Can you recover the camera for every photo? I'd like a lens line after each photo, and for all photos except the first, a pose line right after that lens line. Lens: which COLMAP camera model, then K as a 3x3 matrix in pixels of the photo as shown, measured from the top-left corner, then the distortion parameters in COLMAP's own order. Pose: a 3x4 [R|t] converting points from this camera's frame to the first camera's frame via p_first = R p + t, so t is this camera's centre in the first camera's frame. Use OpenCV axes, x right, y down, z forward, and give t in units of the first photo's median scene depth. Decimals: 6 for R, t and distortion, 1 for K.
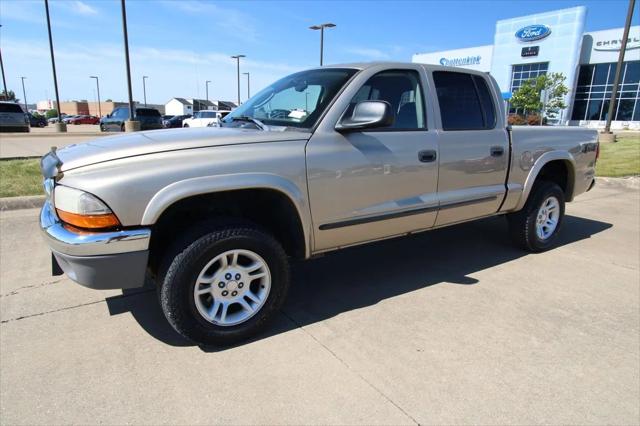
lens RADIAL K [[402.8, 0, 320.0], [0, 402.8, 213.0], [0, 0, 1]] dist [-0.011059, 0.001200]
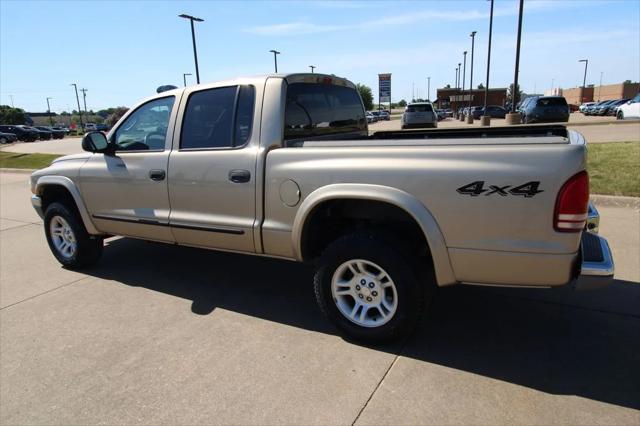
lens RADIAL K [[420.3, 0, 308.4], [0, 420.3, 214.7], [0, 0, 1]] dist [-0.004419, 0.000979]
pose [[0.416119, 0.166075, -0.894016, 1.550709], [-0.143734, 0.982833, 0.115673, -0.237566], [0.897878, 0.080367, 0.432846, 0.921585]]
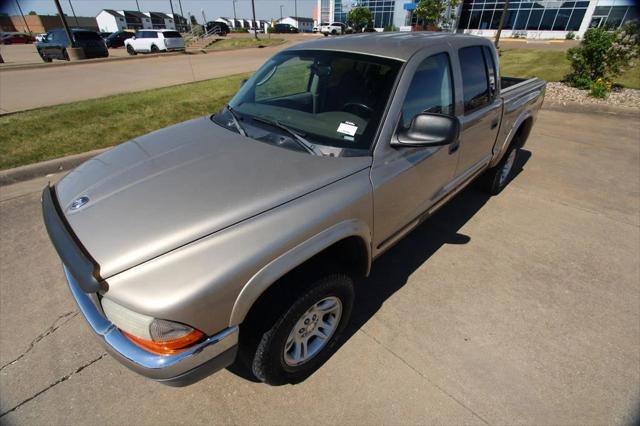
lens RADIAL K [[302.4, 0, 321.0], [0, 302.4, 218.9], [0, 0, 1]] dist [-0.015737, 0.000080]
pose [[0.978723, -0.124281, 0.163266, -0.225086], [0.062142, 0.937862, 0.341399, -0.264974], [-0.195550, -0.323989, 0.925630, 0.304257]]
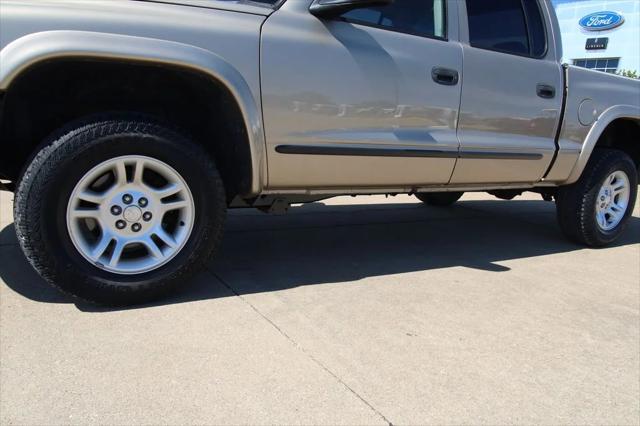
lens RADIAL K [[499.0, 0, 320.0], [0, 499.0, 213.0], [0, 0, 1]] dist [0.001640, 0.000529]
pose [[0.997688, 0.067076, -0.010948, 0.078244], [-0.067453, 0.996970, -0.038753, 0.151436], [0.008315, 0.039402, 0.999189, 0.144833]]
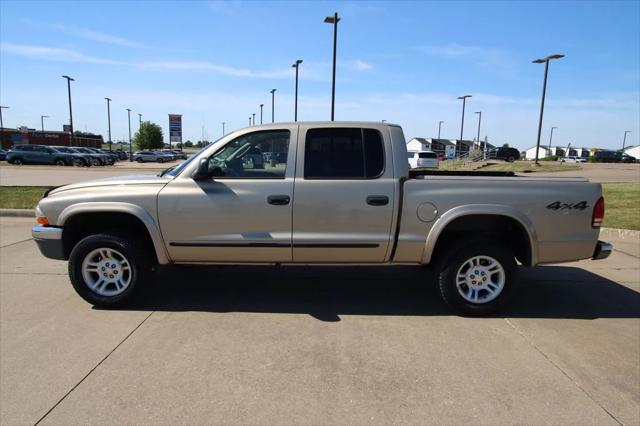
lens RADIAL K [[402.8, 0, 320.0], [0, 402.8, 213.0], [0, 0, 1]] dist [-0.011059, 0.001200]
pose [[0.826578, 0.076946, -0.557537, 1.086970], [-0.127692, 0.990417, -0.052621, -0.058419], [0.548145, 0.114688, 0.828483, 0.080855]]
